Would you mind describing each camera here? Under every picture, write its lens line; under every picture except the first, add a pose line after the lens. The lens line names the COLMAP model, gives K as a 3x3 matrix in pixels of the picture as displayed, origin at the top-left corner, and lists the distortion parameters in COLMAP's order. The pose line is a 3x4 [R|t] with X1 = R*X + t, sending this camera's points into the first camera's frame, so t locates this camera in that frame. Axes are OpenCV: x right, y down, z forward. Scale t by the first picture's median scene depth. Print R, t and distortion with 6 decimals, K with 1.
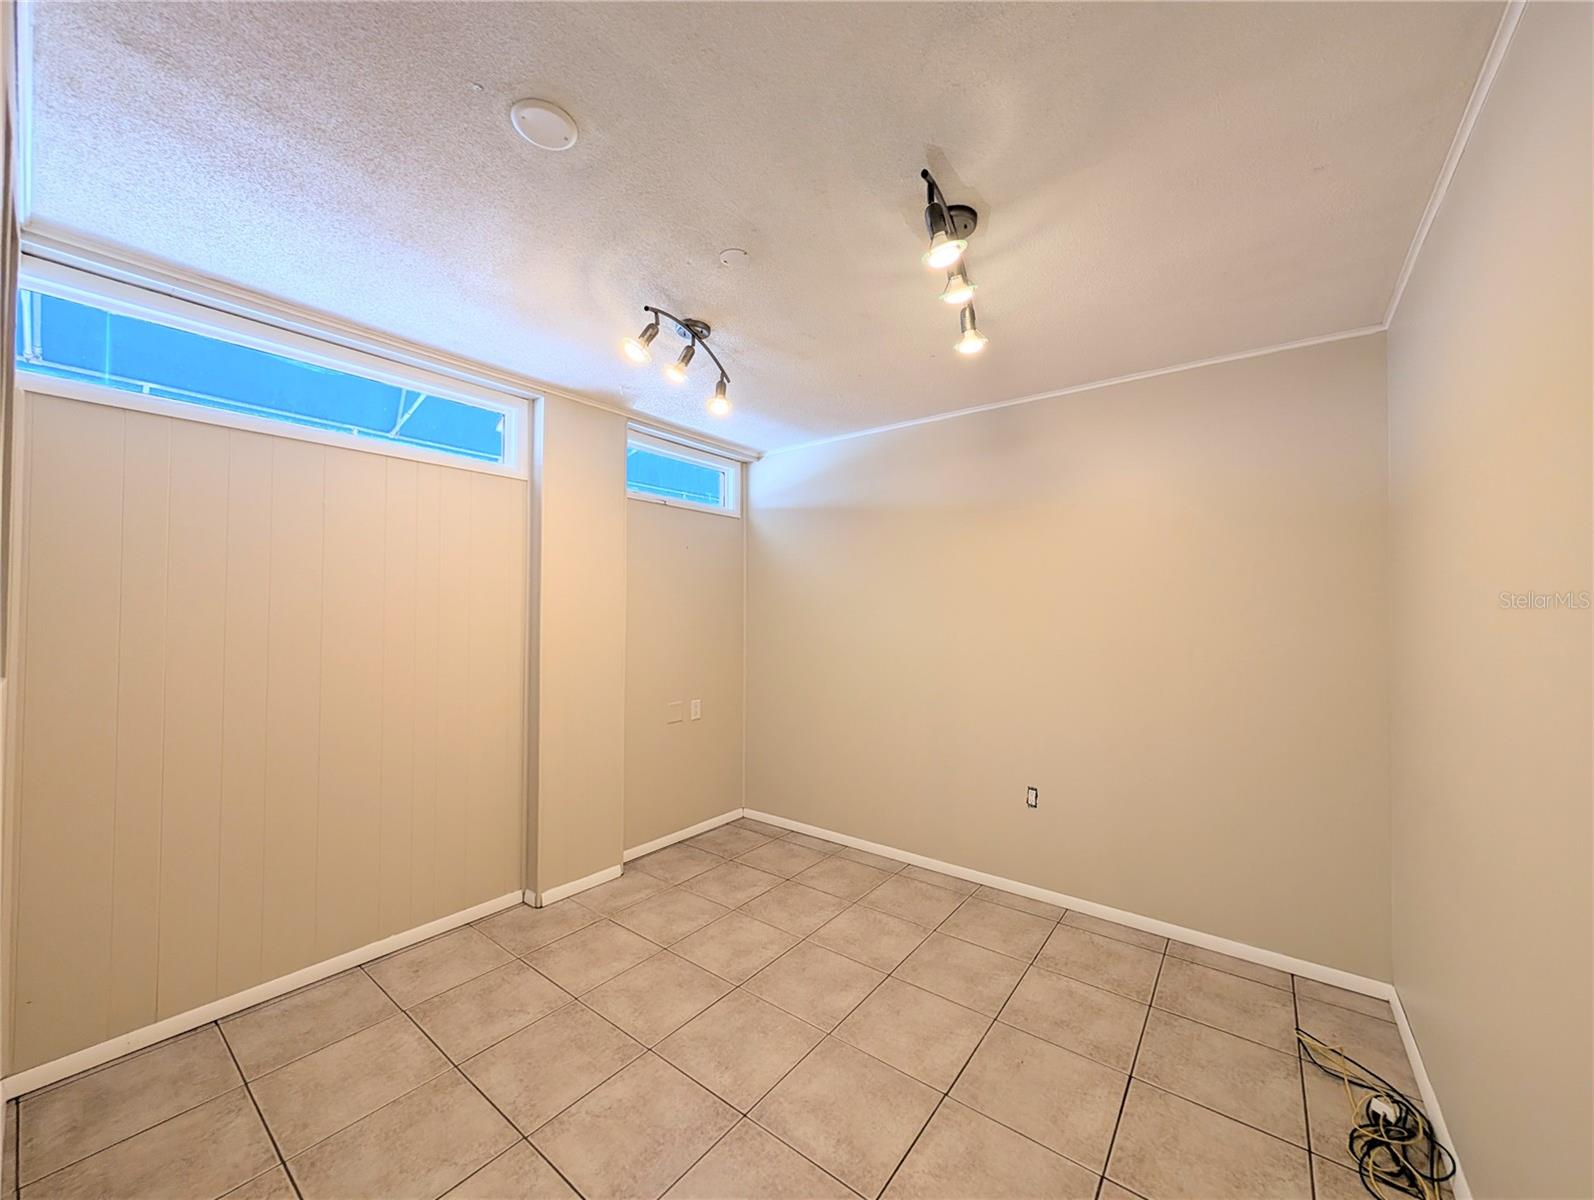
lens RADIAL K [[600.8, 0, 794.2], [0, 600.8, 602.2], [0, 0, 1]] dist [-0.002231, 0.000813]
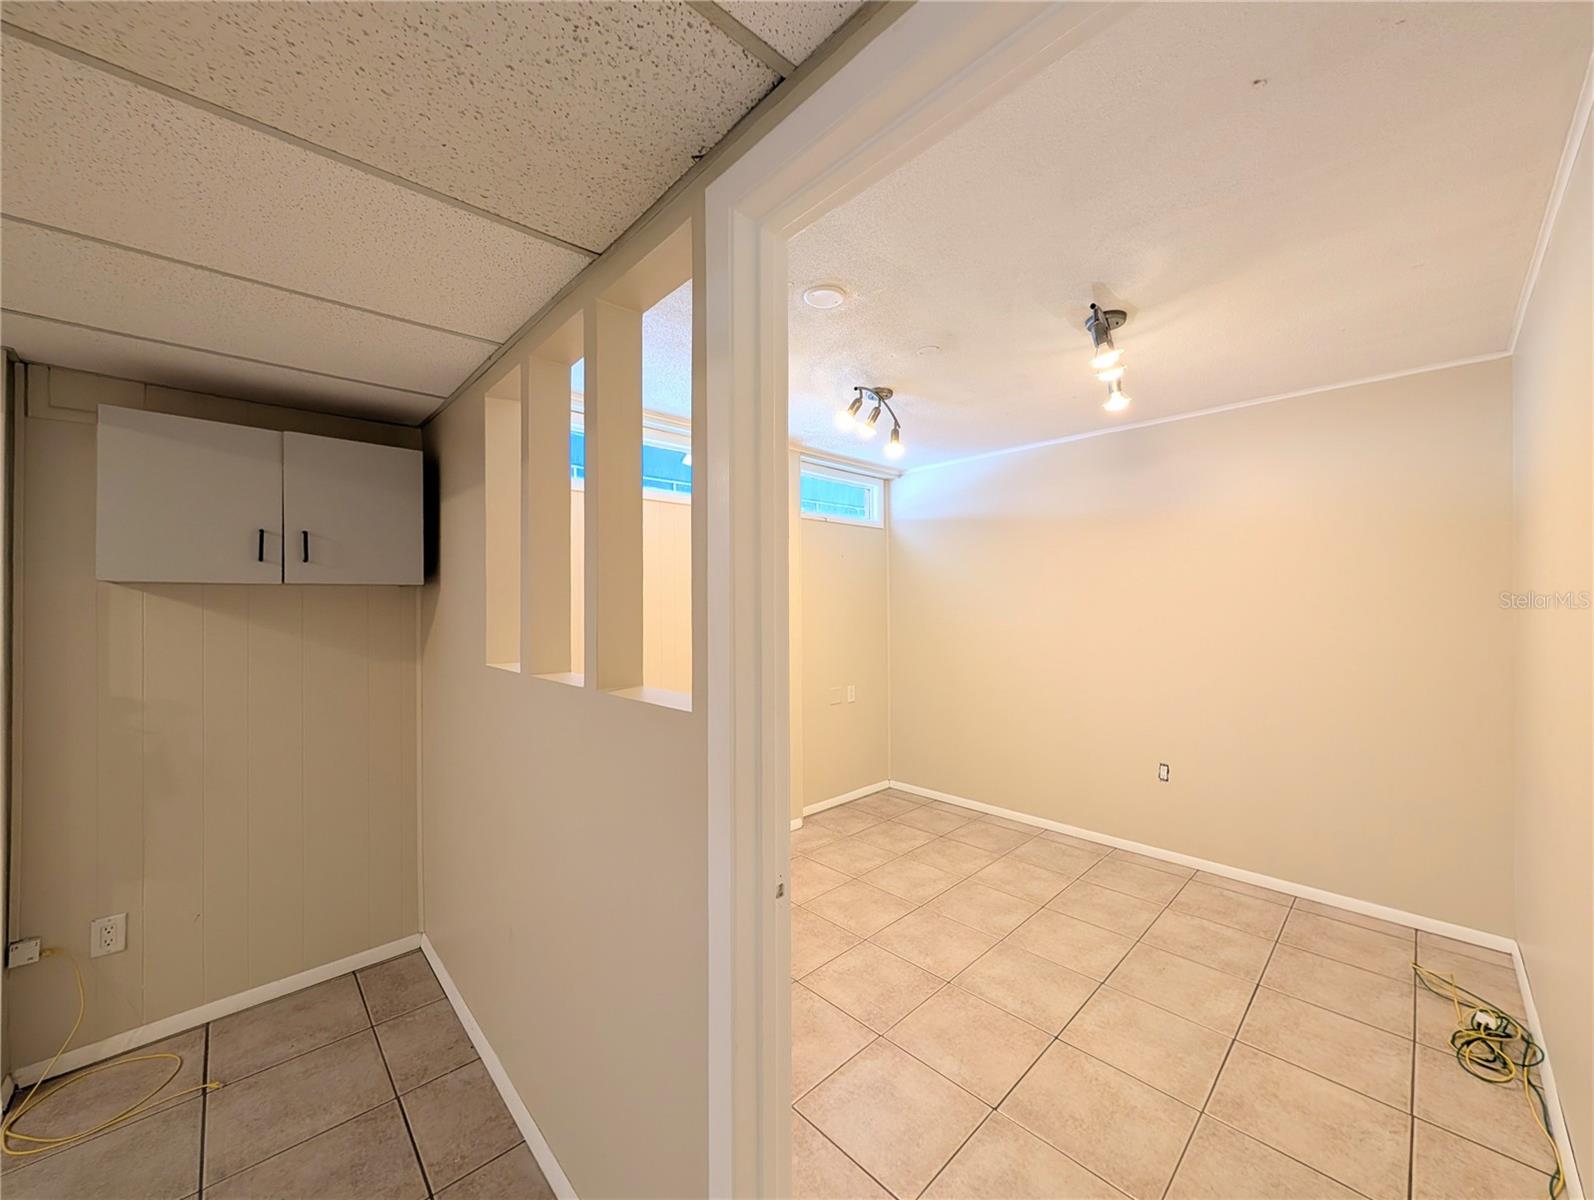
lens RADIAL K [[600.8, 0, 793.9], [0, 600.8, 602.5], [0, 0, 1]] dist [-0.002231, 0.000813]
pose [[0.988424, -0.011277, -0.151295, -0.167824], [0.013342, 0.999831, 0.012638, -0.029776], [0.151127, -0.014510, 0.988408, -0.315165]]
